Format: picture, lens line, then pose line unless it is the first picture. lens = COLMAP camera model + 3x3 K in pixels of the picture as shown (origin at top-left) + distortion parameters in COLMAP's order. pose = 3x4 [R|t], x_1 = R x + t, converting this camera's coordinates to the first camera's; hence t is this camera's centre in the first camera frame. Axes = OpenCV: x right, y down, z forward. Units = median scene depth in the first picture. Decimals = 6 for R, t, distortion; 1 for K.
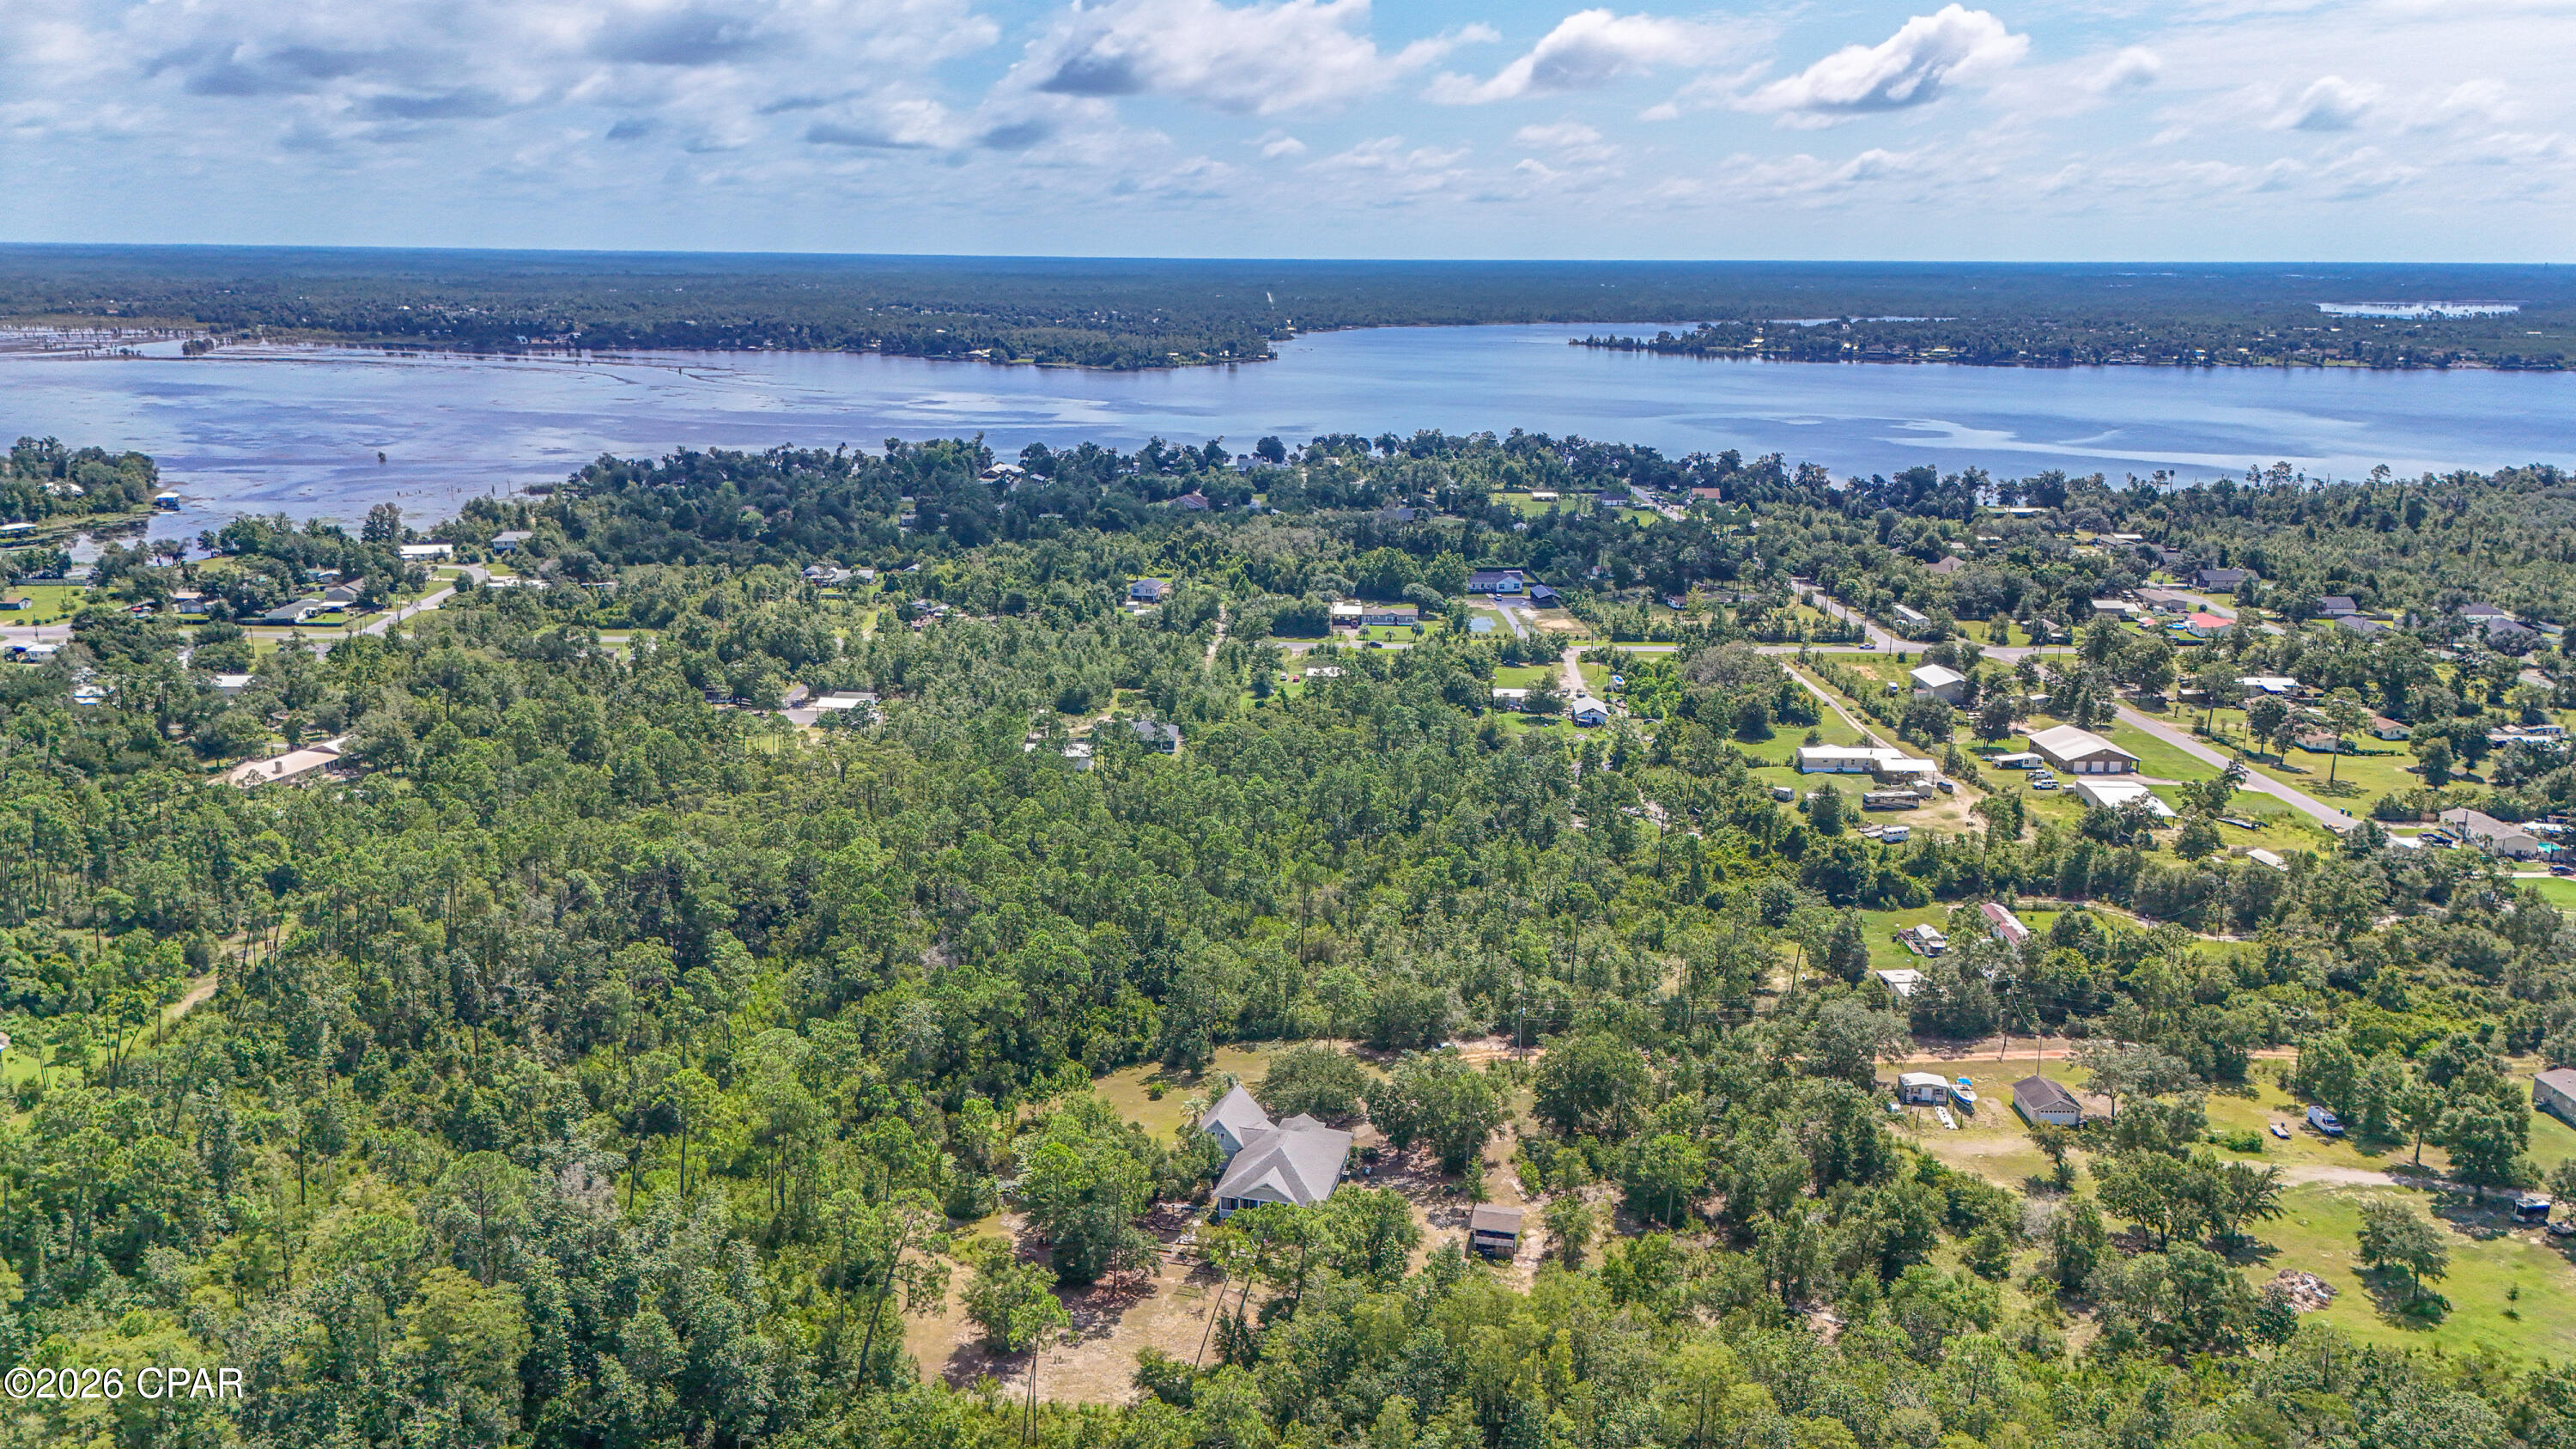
lens RADIAL K [[1886.1, 0, 1288.0], [0, 1886.1, 724.5], [0, 0, 1]] dist [0.064894, -0.060755]
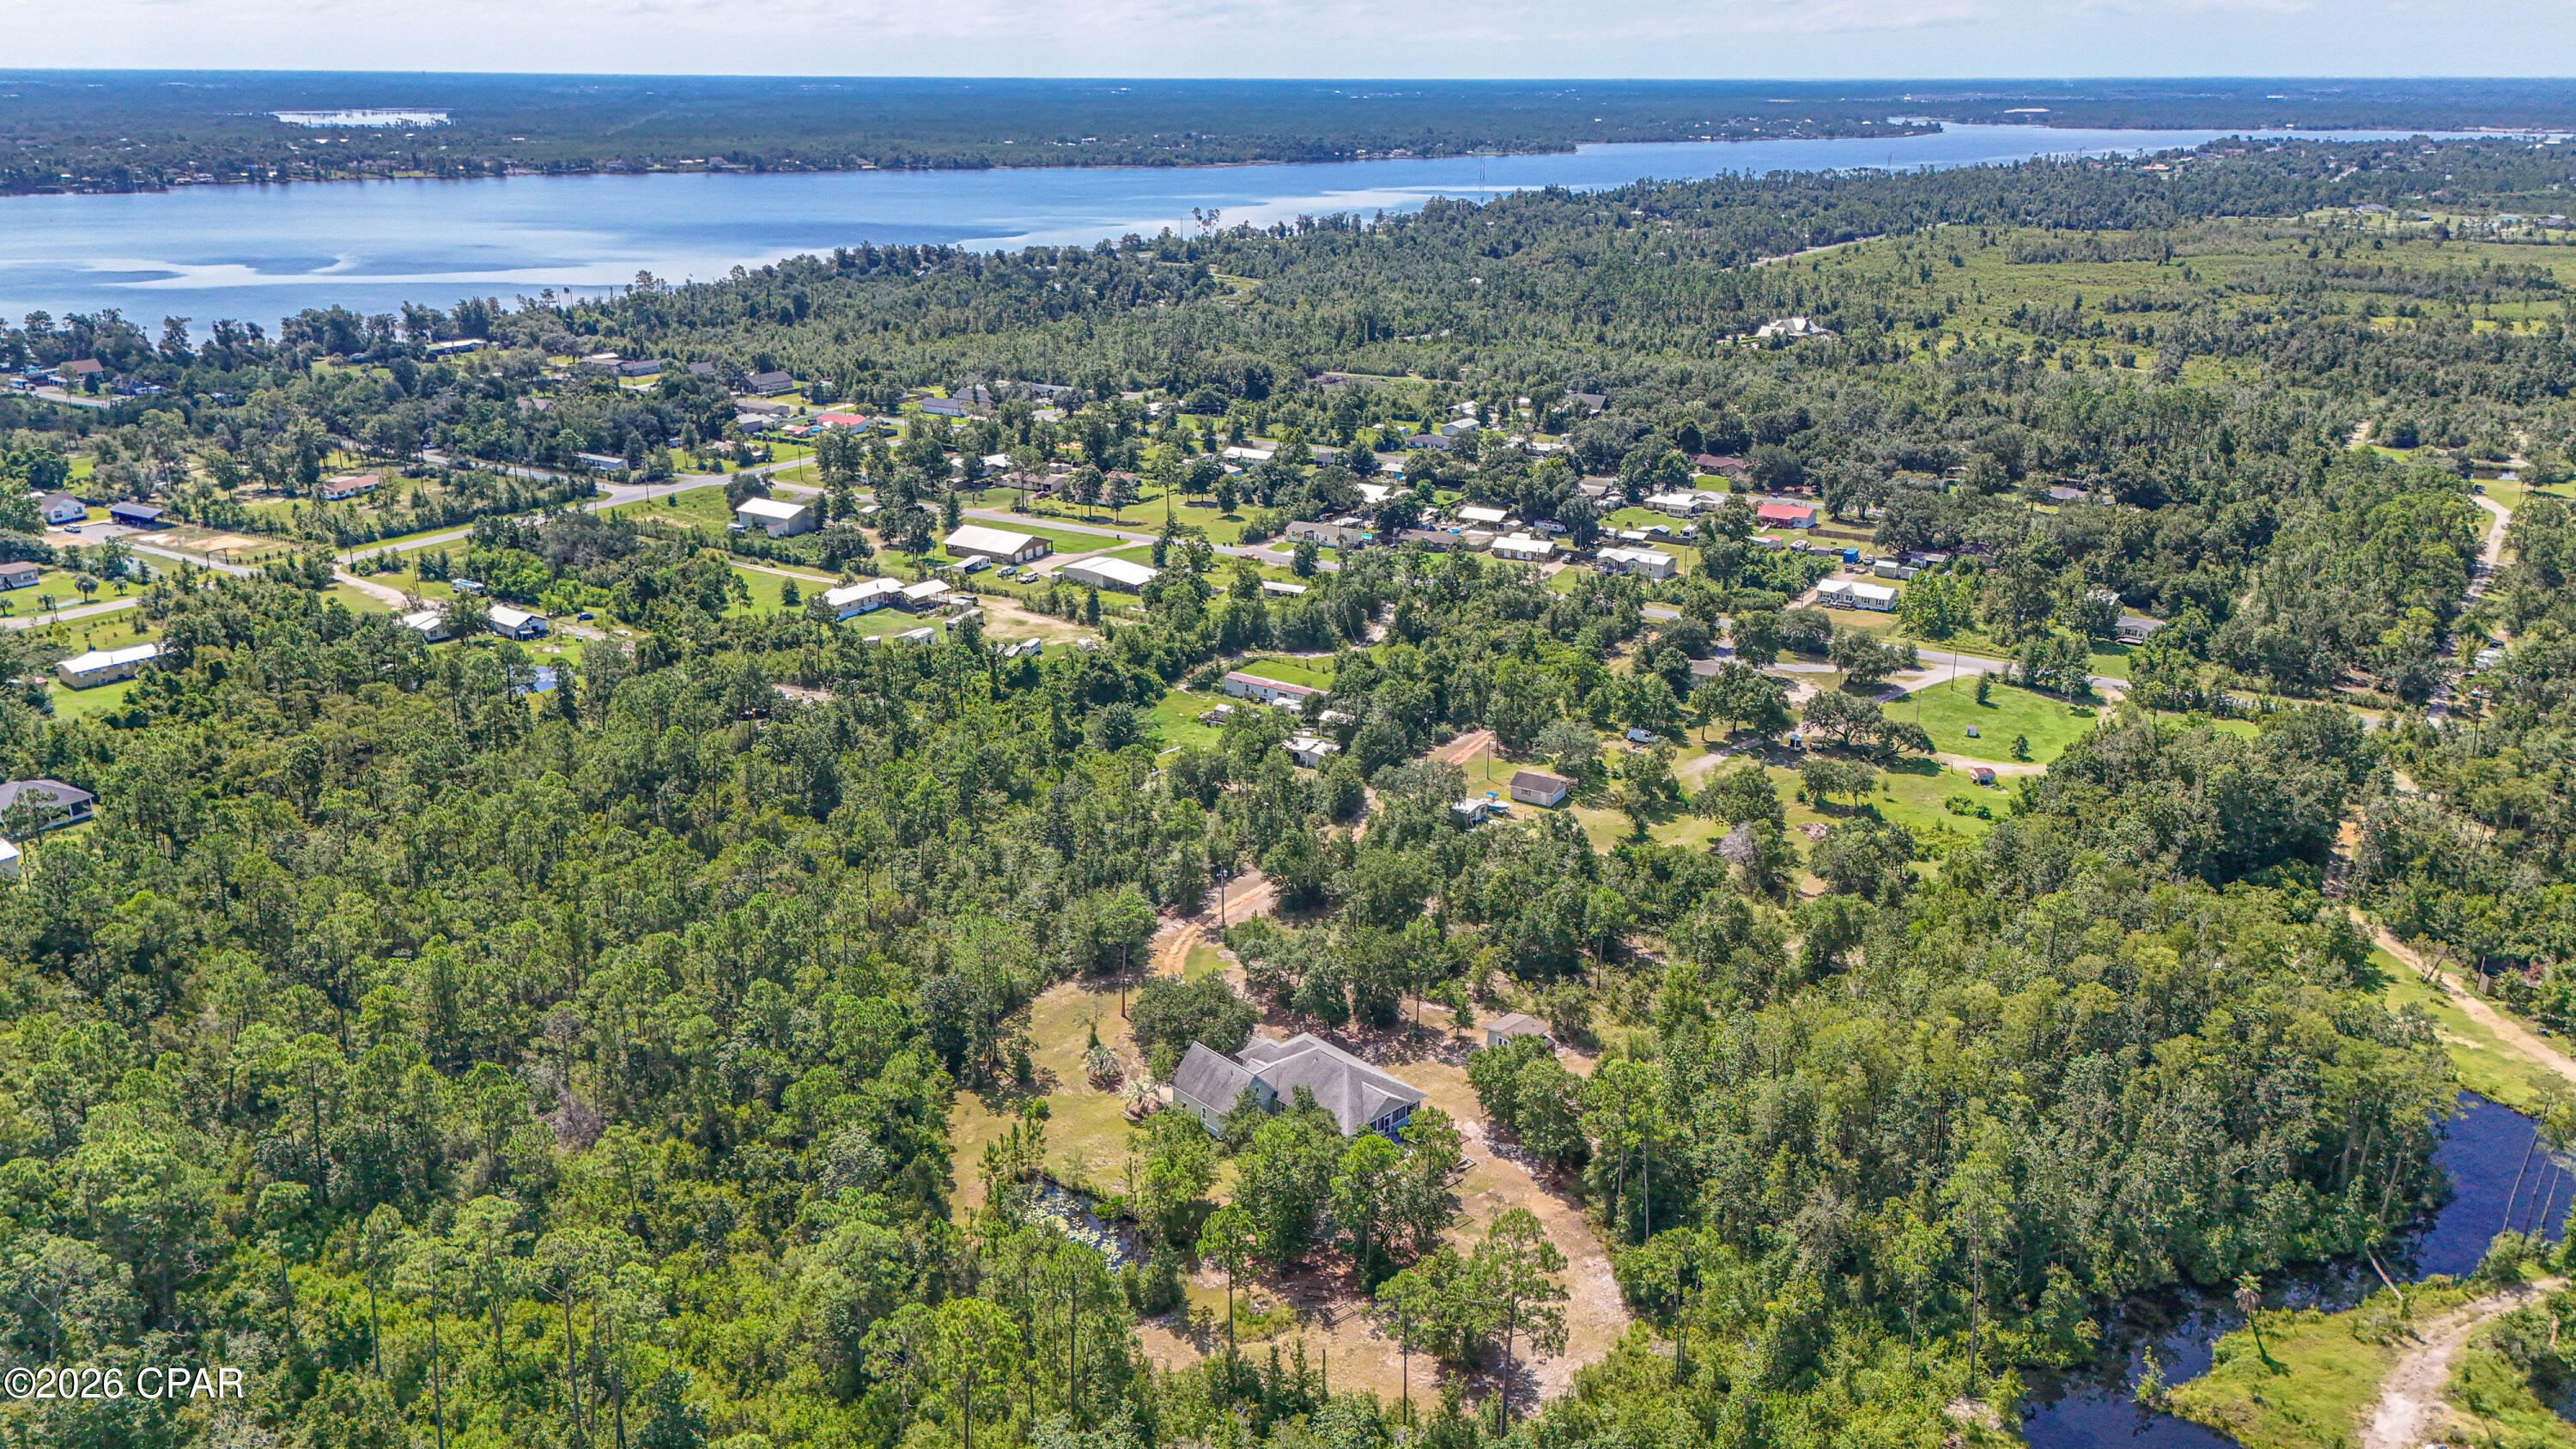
lens RADIAL K [[1886.1, 0, 1288.0], [0, 1886.1, 724.5], [0, 0, 1]] dist [0.064894, -0.060755]
pose [[0.543408, -0.277969, 0.792112, -0.329176], [0.203674, 0.959050, 0.196826, -0.057997], [-0.814386, 0.054376, 0.577770, 0.218906]]
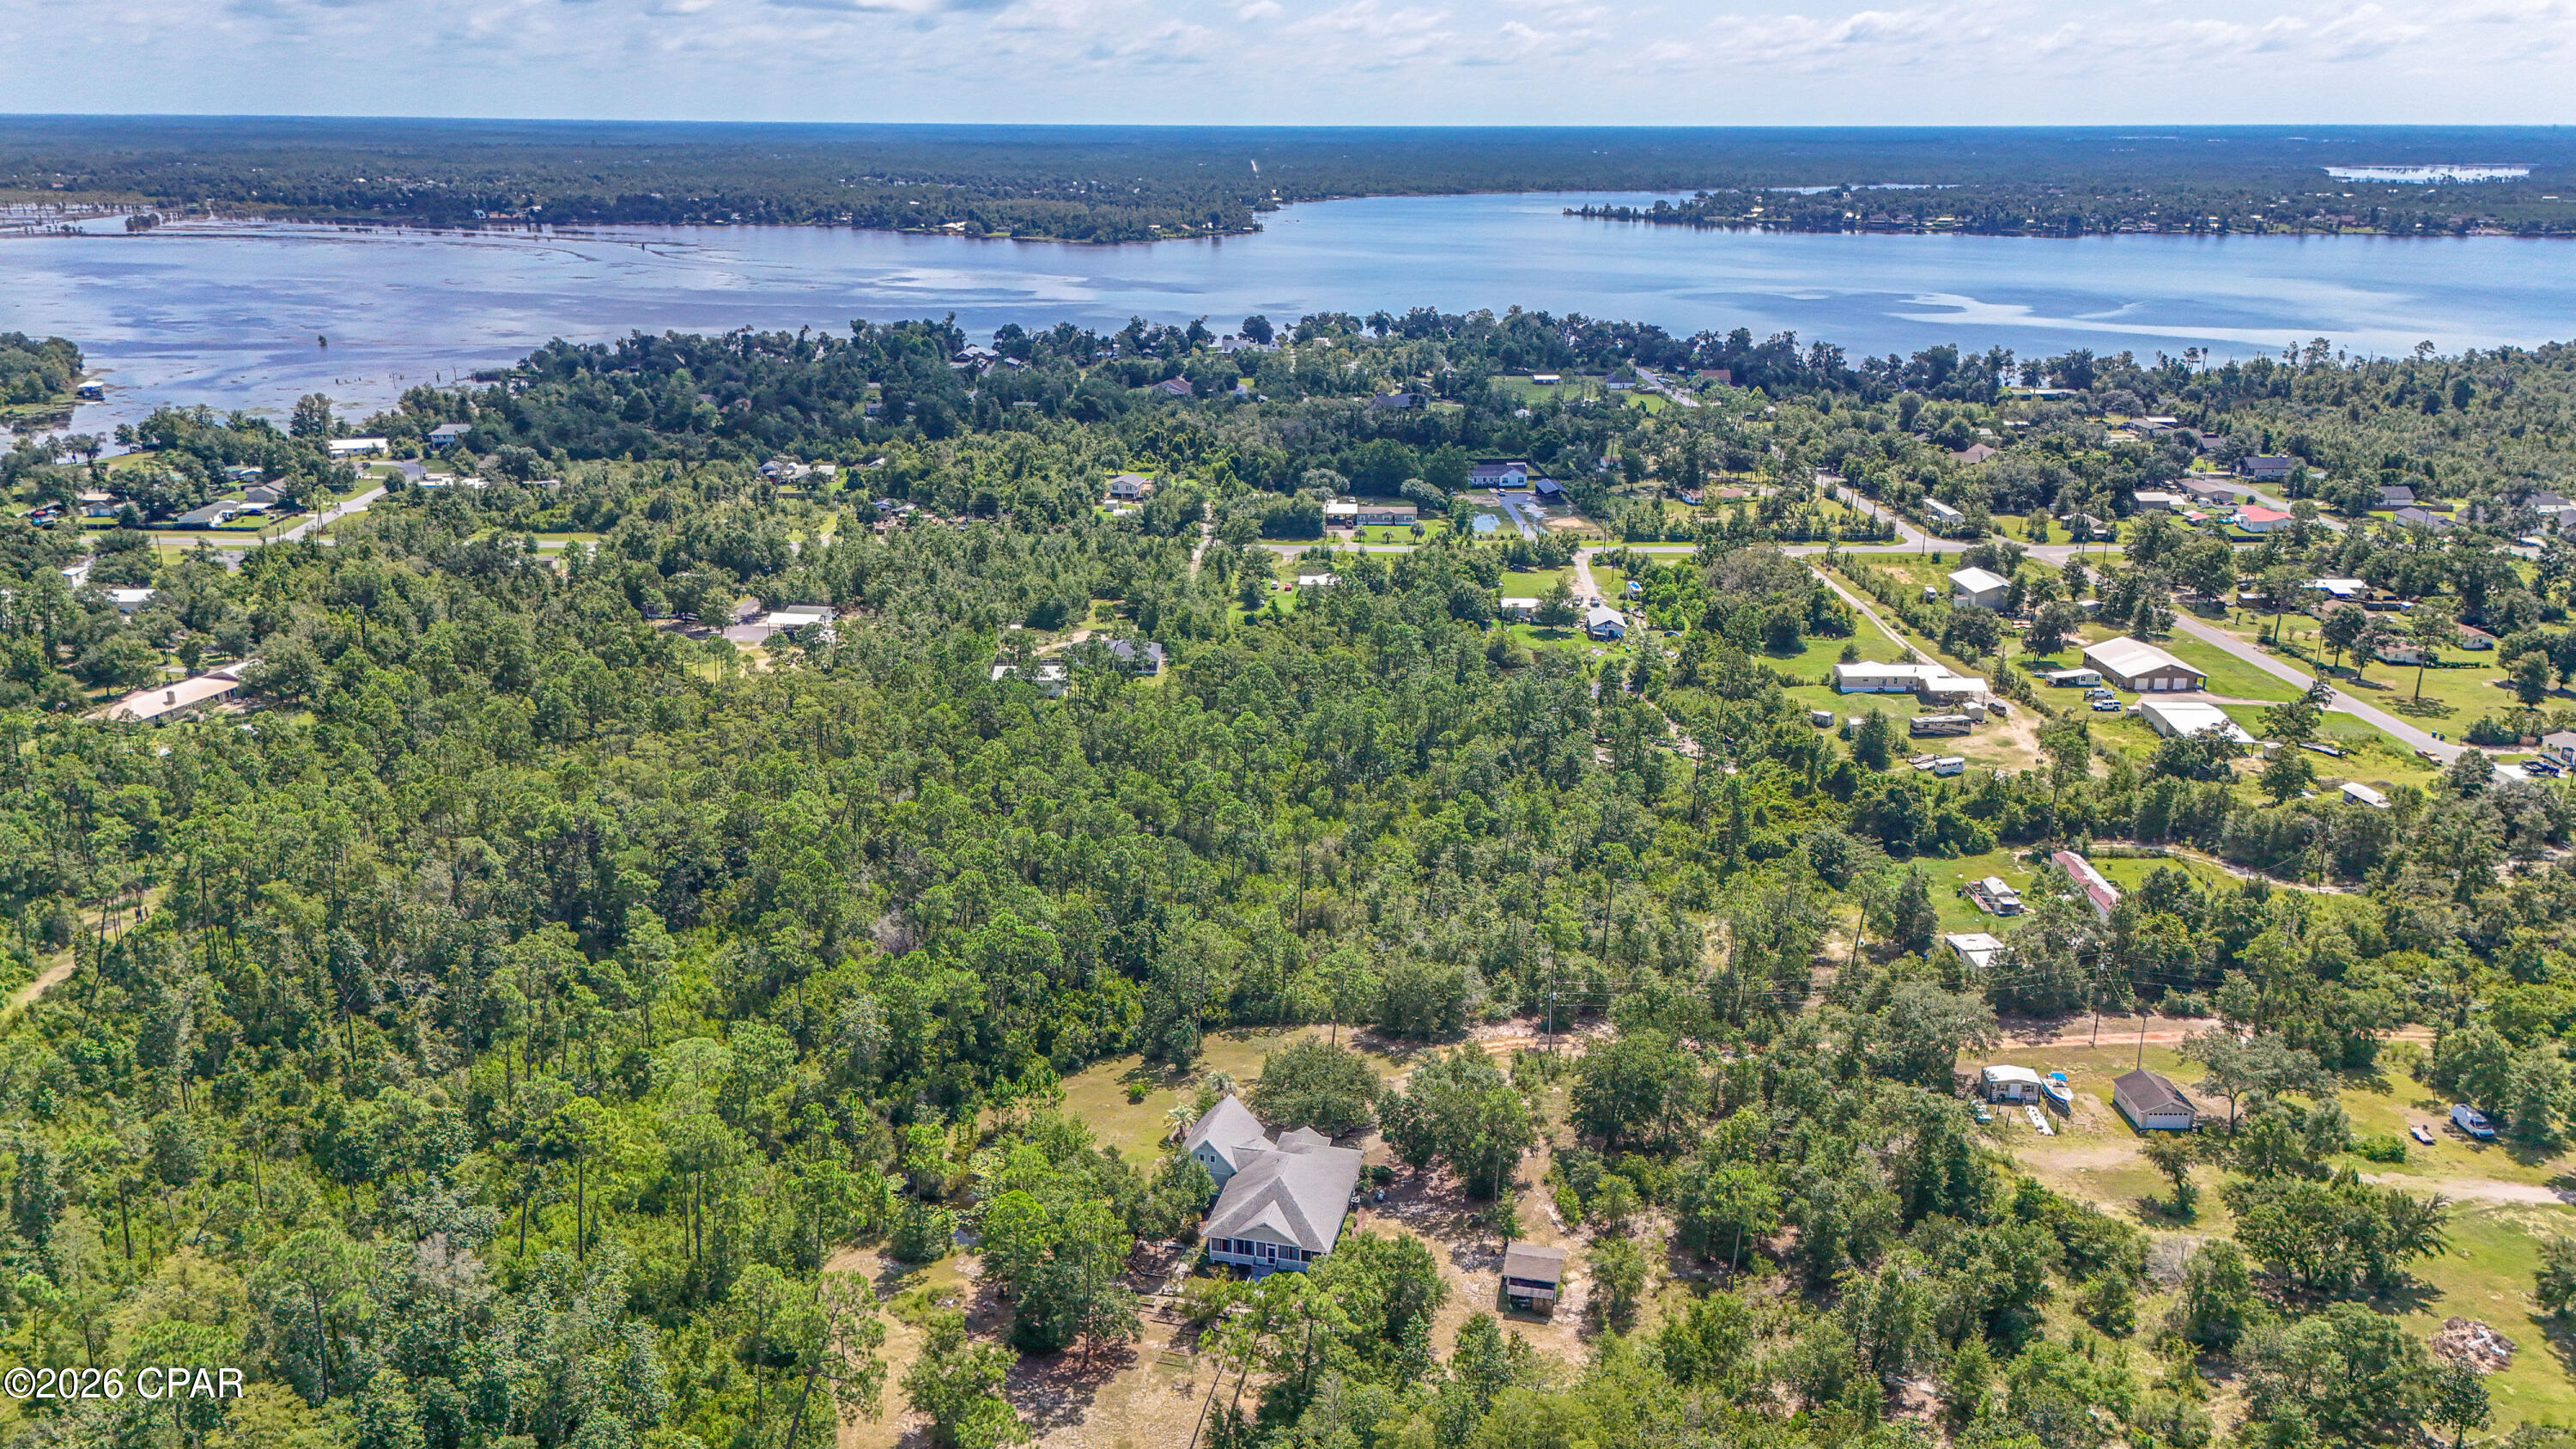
lens RADIAL K [[1886.1, 0, 1288.0], [0, 1886.1, 724.5], [0, 0, 1]] dist [0.064894, -0.060755]
pose [[0.999961, -0.005980, 0.006527, -0.002200], [0.005548, 0.997908, 0.064408, -0.017032], [-0.006899, -0.064369, 0.997902, 0.071154]]
